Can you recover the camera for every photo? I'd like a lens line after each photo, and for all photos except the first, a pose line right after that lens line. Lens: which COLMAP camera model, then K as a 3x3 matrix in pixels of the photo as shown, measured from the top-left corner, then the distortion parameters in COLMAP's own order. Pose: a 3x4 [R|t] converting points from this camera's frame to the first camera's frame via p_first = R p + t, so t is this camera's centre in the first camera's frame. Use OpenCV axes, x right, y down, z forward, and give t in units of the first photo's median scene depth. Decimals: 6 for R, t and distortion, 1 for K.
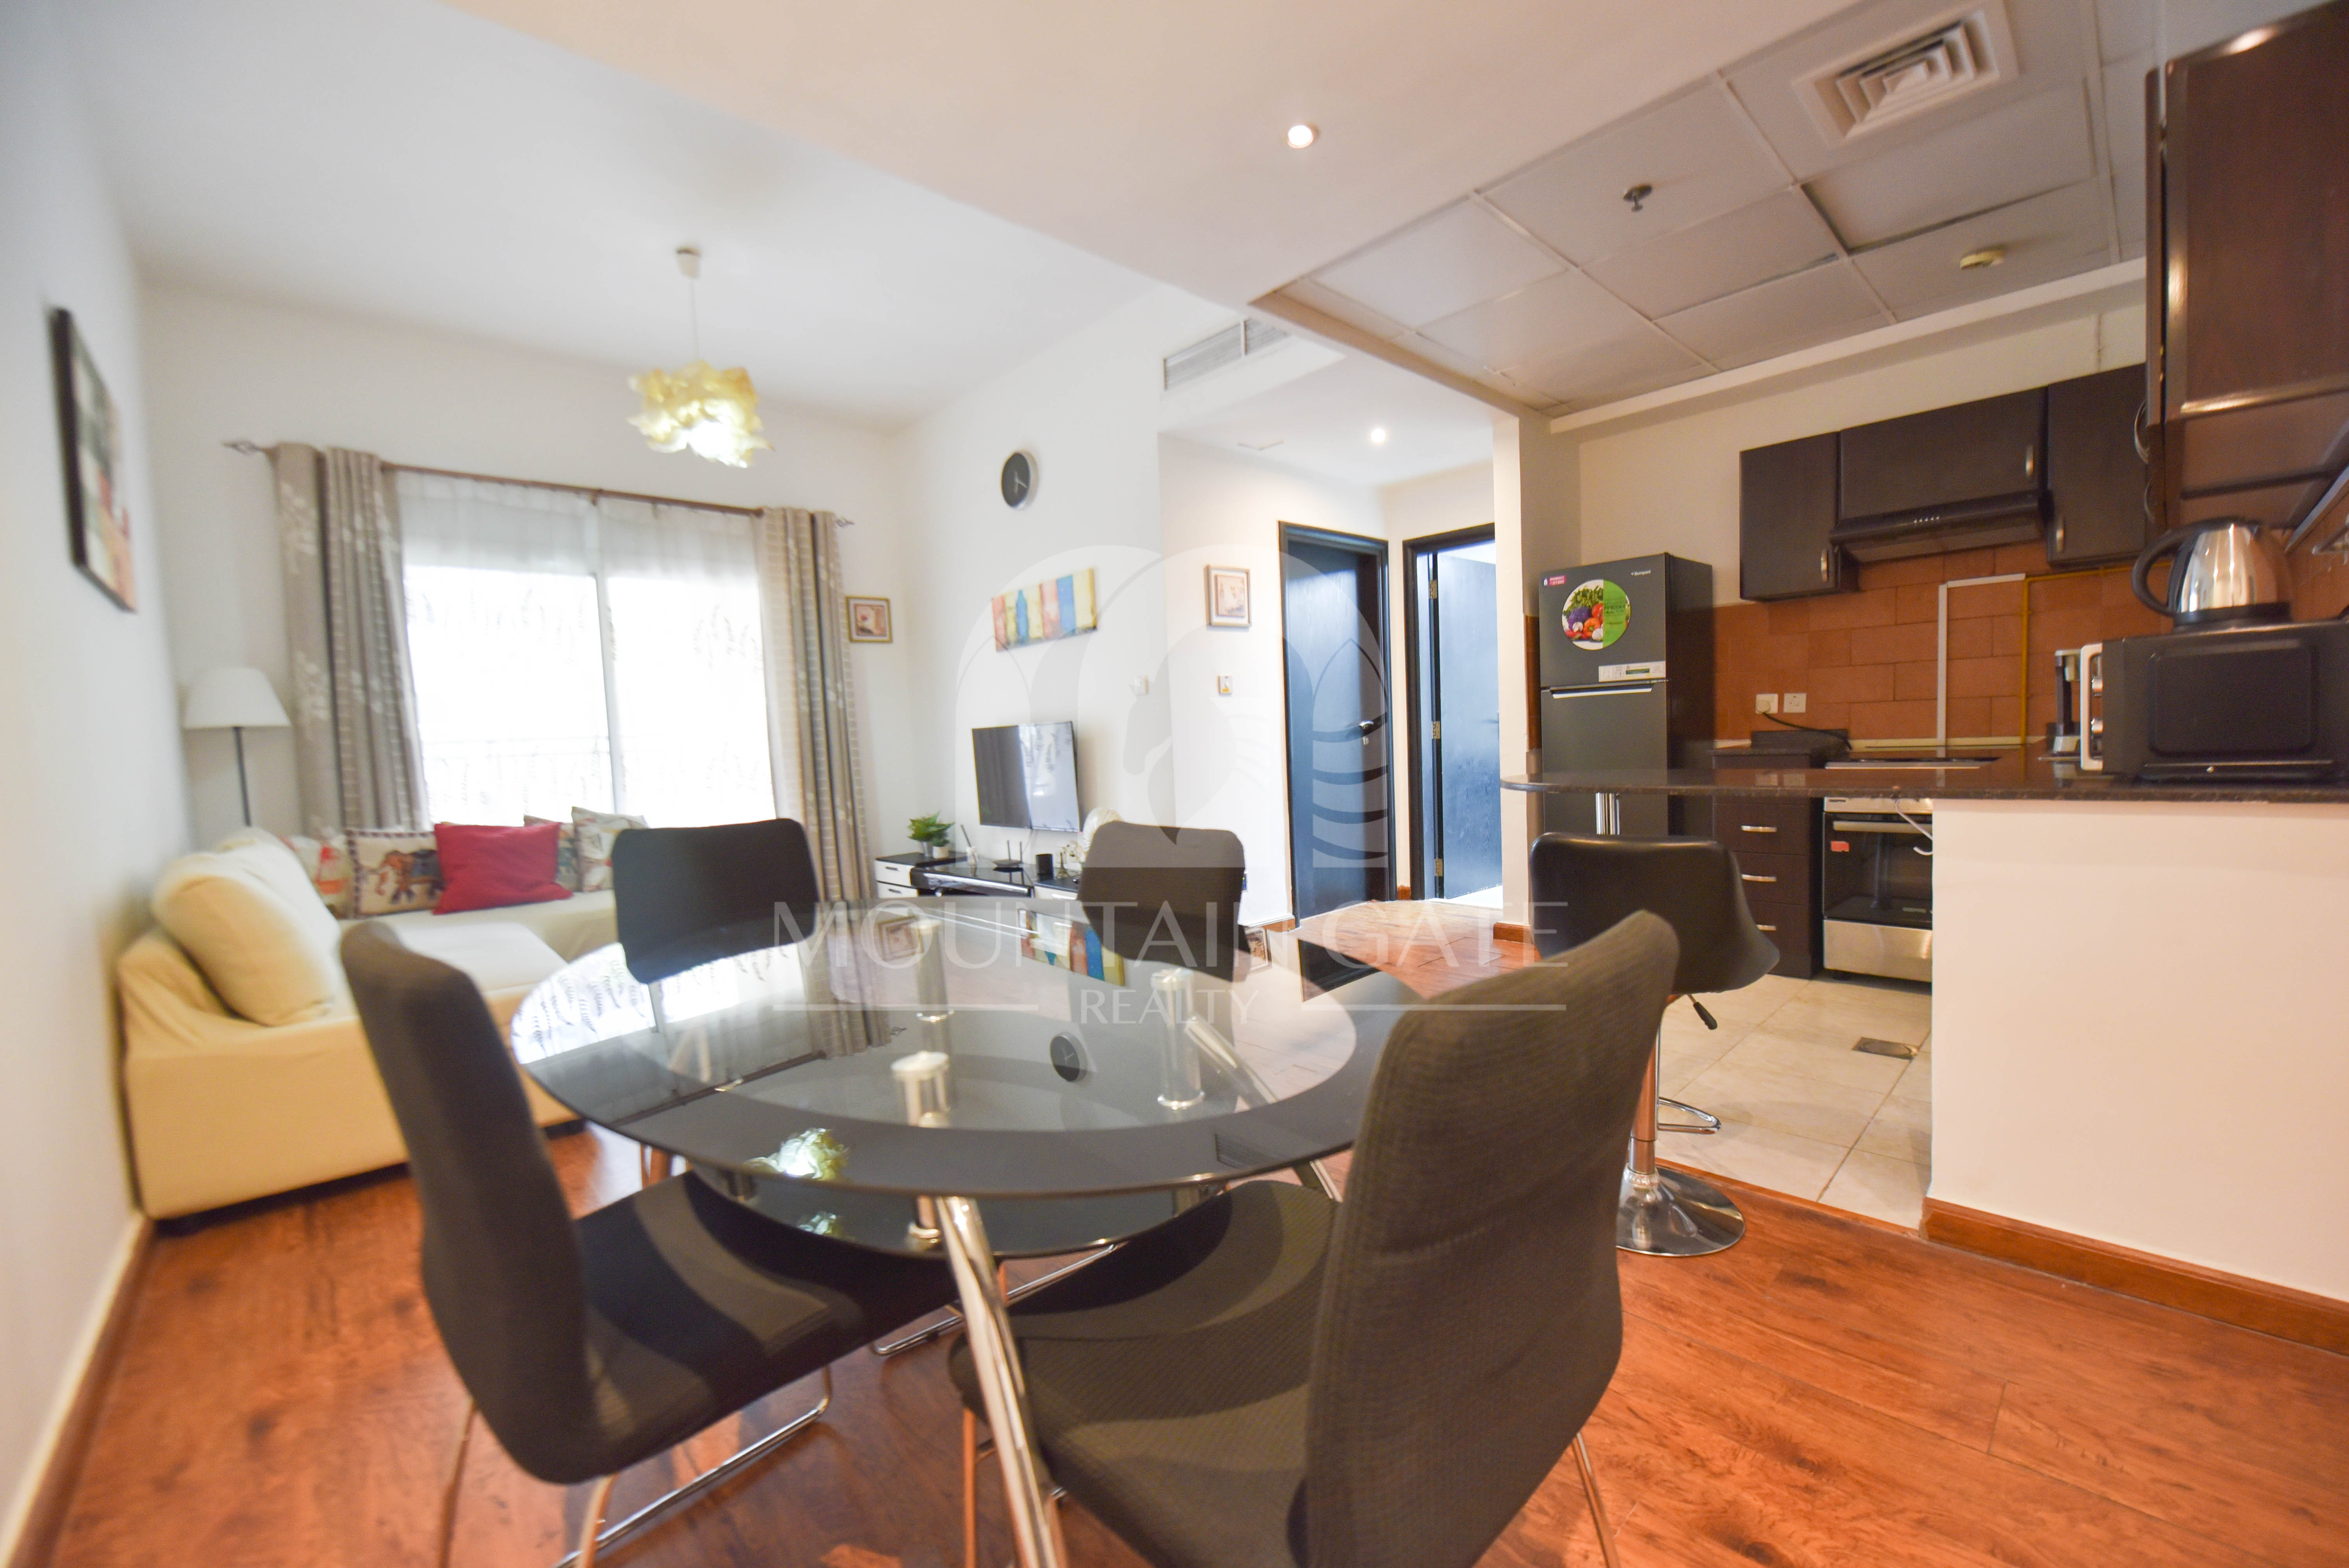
lens RADIAL K [[926.4, 0, 1190.2], [0, 926.4, 790.2], [0, 0, 1]] dist [-0.019429, -0.000102]
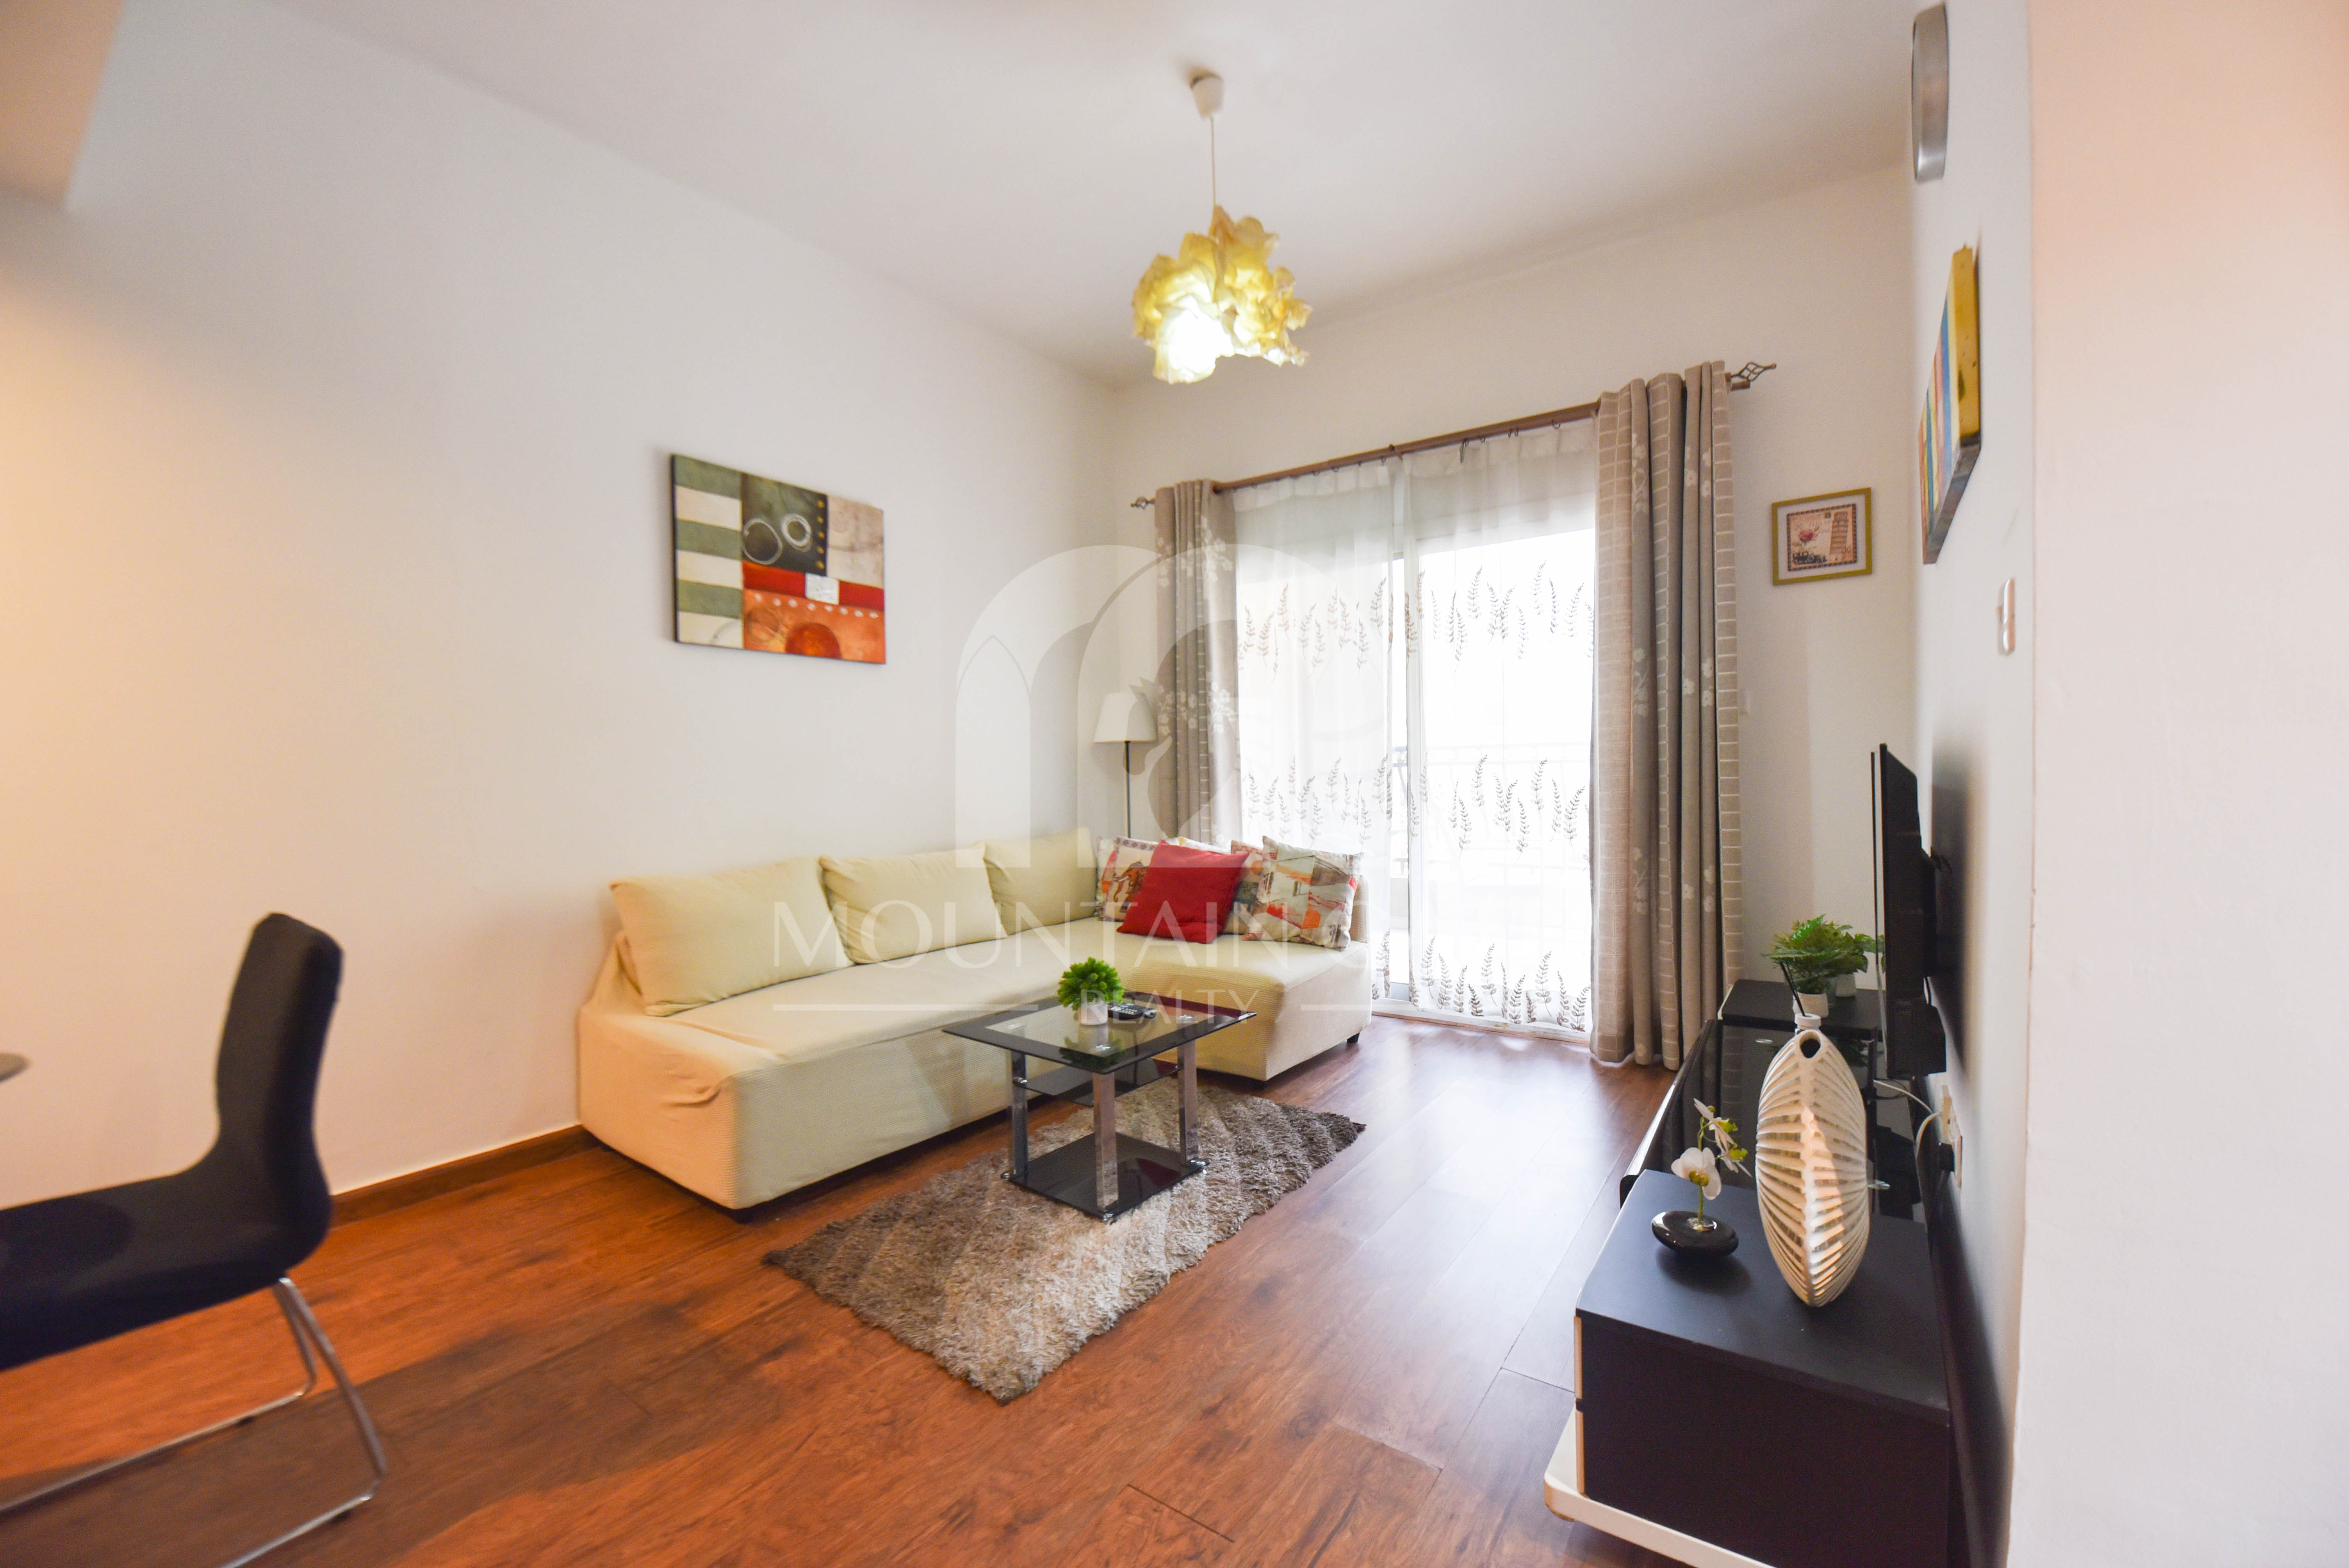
lens RADIAL K [[926.4, 0, 1190.2], [0, 926.4, 790.2], [0, 0, 1]] dist [-0.019429, -0.000102]
pose [[0.193452, 0.058557, -0.979361, 0.133804], [-0.055903, 0.997253, 0.048584, -0.053943], [0.979516, 0.045351, 0.196194, 0.663633]]
